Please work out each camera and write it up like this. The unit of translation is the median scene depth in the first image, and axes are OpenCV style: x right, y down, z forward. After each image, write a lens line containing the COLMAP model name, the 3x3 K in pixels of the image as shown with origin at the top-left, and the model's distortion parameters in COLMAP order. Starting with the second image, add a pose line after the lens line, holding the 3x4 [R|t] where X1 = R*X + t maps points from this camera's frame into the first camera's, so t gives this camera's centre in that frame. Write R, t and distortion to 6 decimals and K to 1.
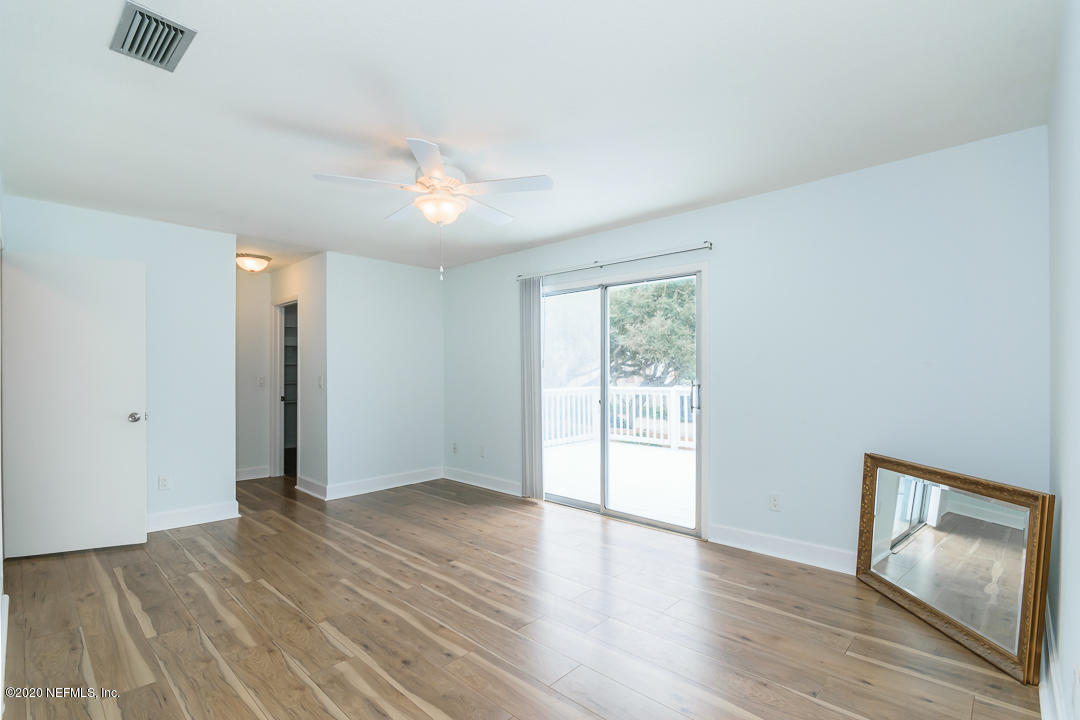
lens RADIAL K [[498.9, 0, 536.3], [0, 498.9, 356.7], [0, 0, 1]] dist [0.003308, -0.010022]
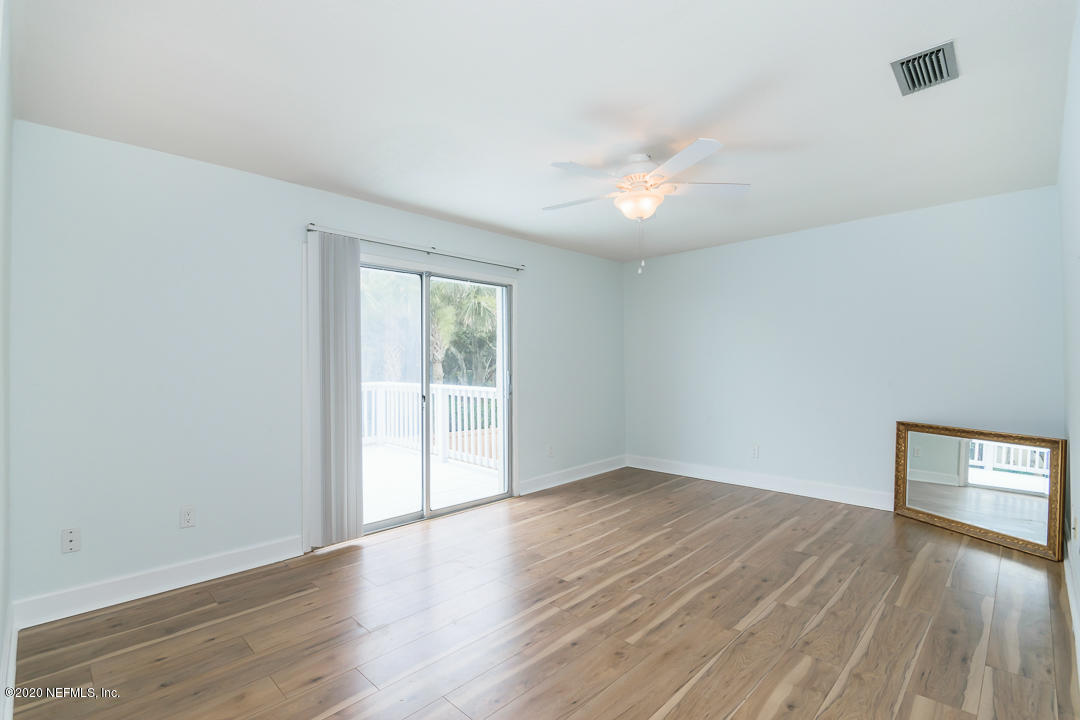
lens RADIAL K [[485.3, 0, 540.0], [0, 485.3, 360.0], [0, 0, 1]] dist [0.003465, -0.007350]
pose [[0.026321, 0.010249, 0.999601, -1.205389], [-0.021470, 0.999723, -0.009685, 0.036297], [-0.999423, -0.021207, 0.026534, 1.203035]]
